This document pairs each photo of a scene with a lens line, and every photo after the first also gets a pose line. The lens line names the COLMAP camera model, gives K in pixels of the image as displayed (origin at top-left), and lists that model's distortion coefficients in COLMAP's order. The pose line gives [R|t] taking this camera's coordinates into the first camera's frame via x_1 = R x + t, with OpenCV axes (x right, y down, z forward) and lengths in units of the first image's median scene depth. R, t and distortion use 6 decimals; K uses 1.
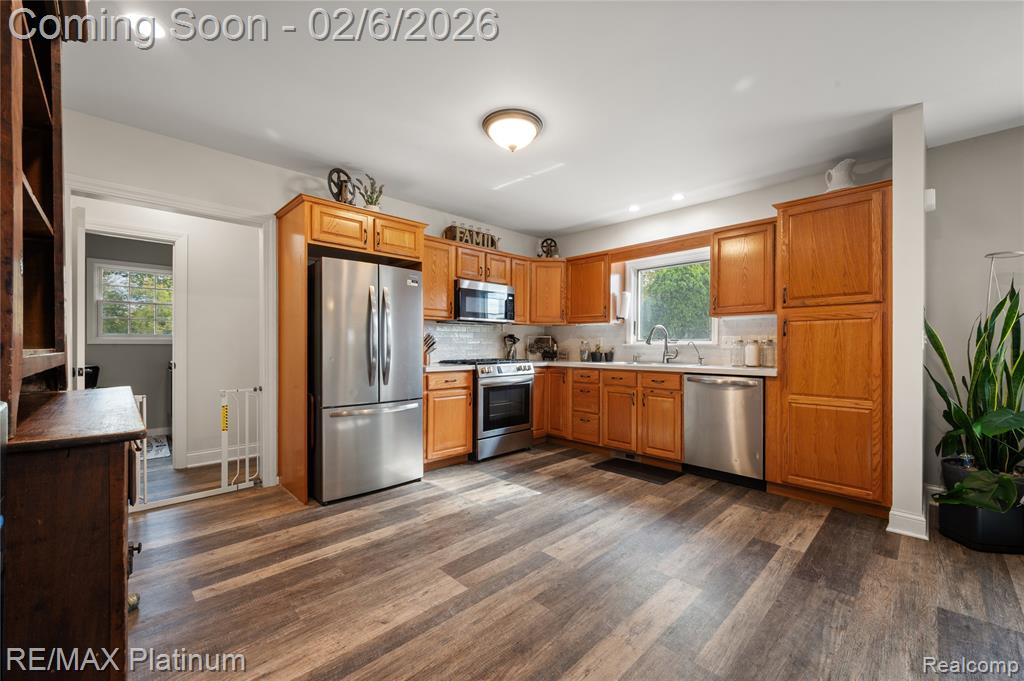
lens RADIAL K [[416.1, 0, 506.2], [0, 416.1, 336.0], [0, 0, 1]] dist [-0.004525, 0.000251]
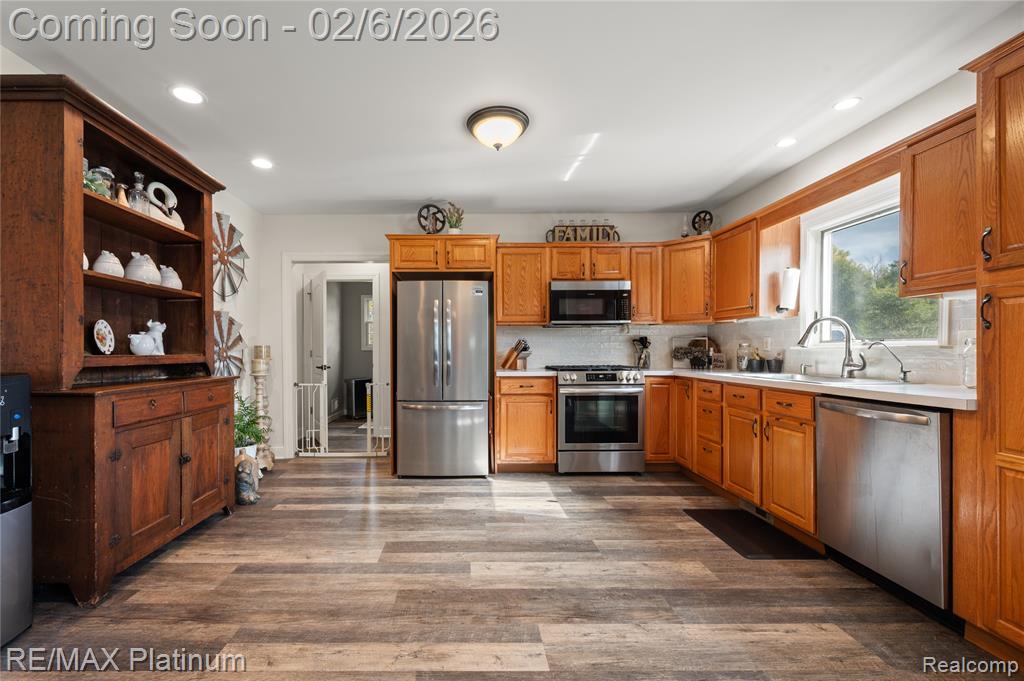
lens RADIAL K [[416.1, 0, 453.9], [0, 416.1, 352.4], [0, 0, 1]] dist [-0.004525, 0.000251]
pose [[0.708763, -0.002514, -0.705443, 0.486382], [0.024490, 0.999479, 0.021043, 0.000148], [0.705022, -0.032191, 0.708455, 0.189521]]
